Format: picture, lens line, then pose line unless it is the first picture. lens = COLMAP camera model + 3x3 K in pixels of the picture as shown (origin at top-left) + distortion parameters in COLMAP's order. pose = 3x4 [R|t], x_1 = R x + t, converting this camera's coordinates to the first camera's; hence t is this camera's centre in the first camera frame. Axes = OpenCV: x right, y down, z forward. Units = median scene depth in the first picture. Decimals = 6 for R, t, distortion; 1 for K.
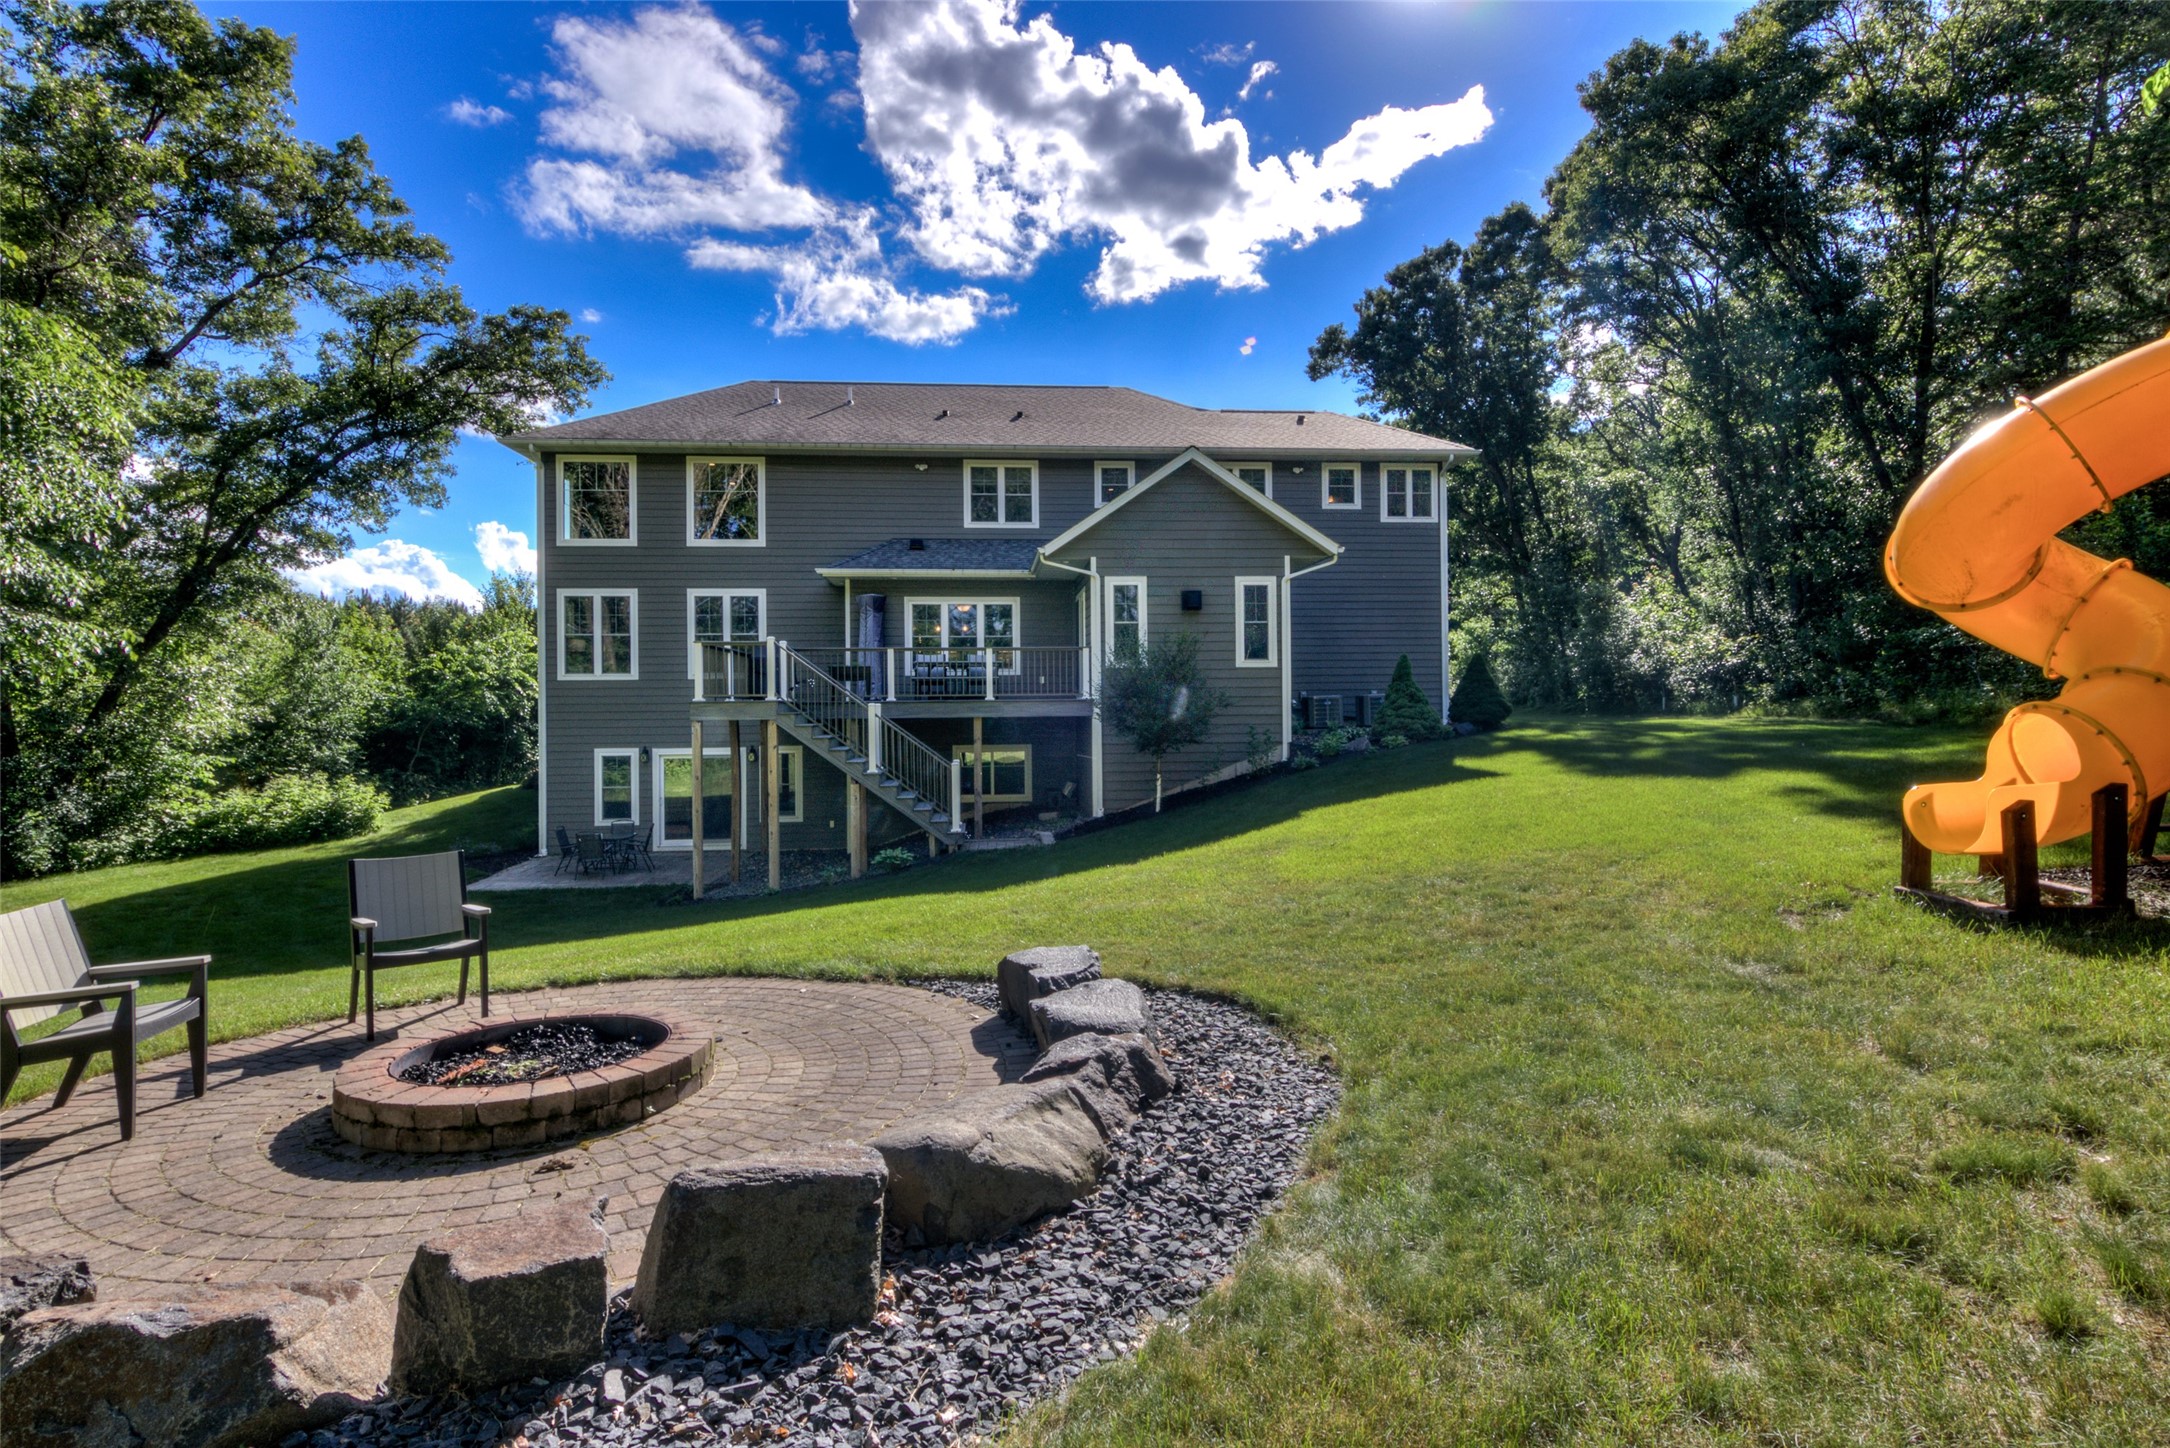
lens RADIAL K [[1113.0, 0, 1073.5], [0, 1113.0, 727.0], [0, 0, 1]] dist [-0.015222, 0.000800]
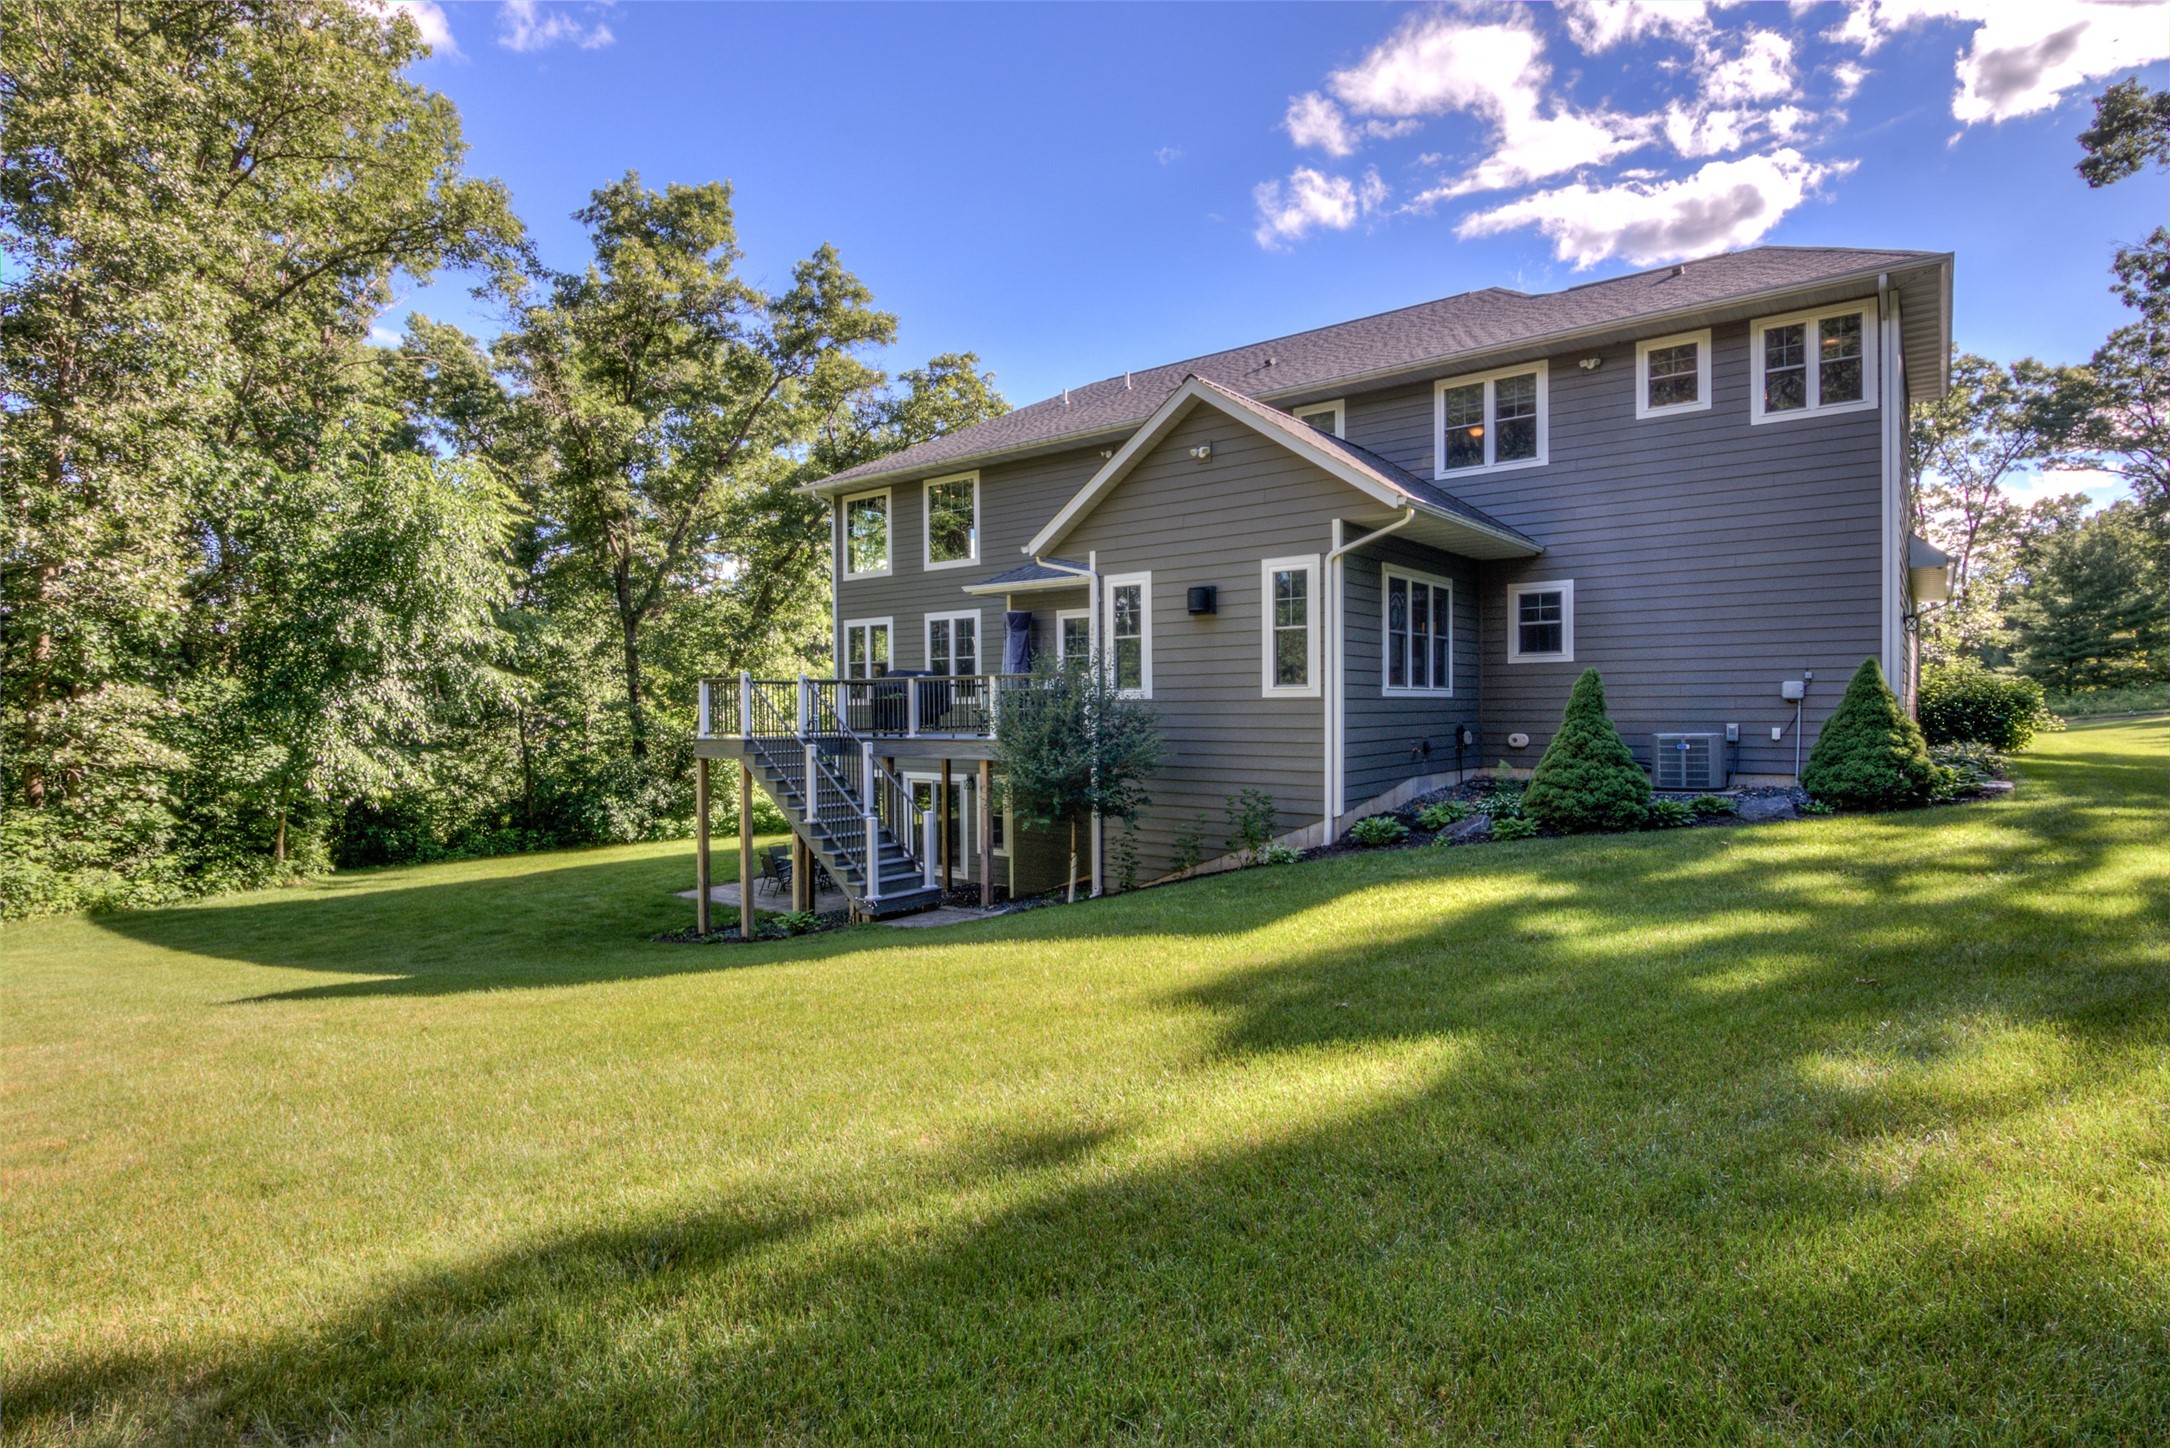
lens RADIAL K [[1113.0, 0, 1087.8], [0, 1113.0, 720.3], [0, 0, 1]] dist [-0.015222, 0.000800]
pose [[0.716152, 0.012435, -0.697833, 0.532923], [-0.008182, 0.999922, 0.009421, -0.045249], [0.697896, -0.001038, 0.716198, 0.449436]]
